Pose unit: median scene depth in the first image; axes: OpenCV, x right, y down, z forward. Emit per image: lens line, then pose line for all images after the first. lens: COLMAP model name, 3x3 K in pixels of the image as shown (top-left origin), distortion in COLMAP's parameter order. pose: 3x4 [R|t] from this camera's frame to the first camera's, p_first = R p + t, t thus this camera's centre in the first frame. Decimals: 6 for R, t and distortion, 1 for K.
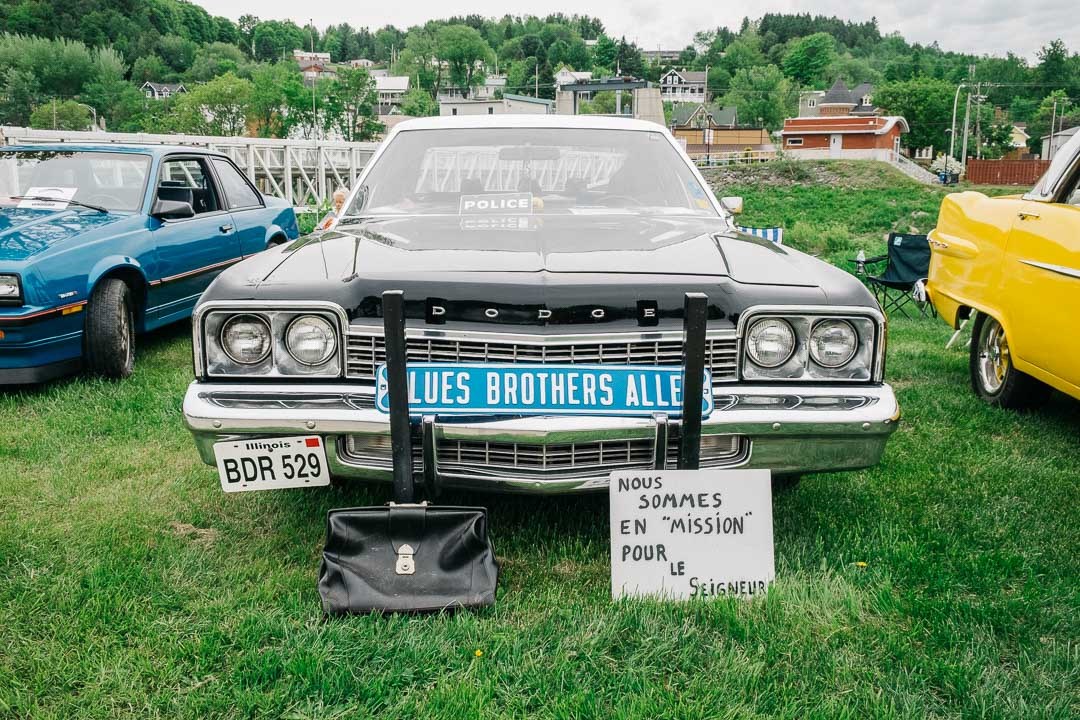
lens RADIAL K [[1022.2, 0, 580.8], [0, 1022.2, 361.5], [0, 0, 1]] dist [0.010425, 0.008013]
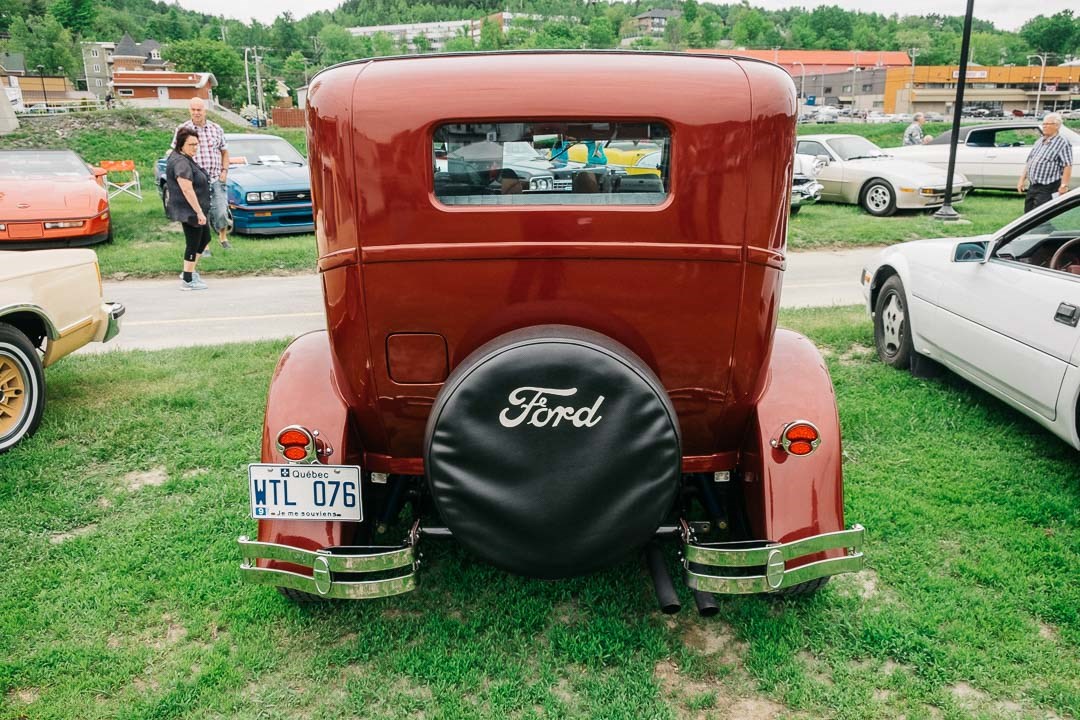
lens RADIAL K [[829.3, 0, 550.3], [0, 829.3, 371.0], [0, 0, 1]] dist [-0.028742, 0.028828]
pose [[0.747119, -0.197727, 0.634600, -0.094583], [0.120258, 0.979184, 0.163512, 0.006024], [-0.653721, -0.045848, 0.755346, -0.064980]]
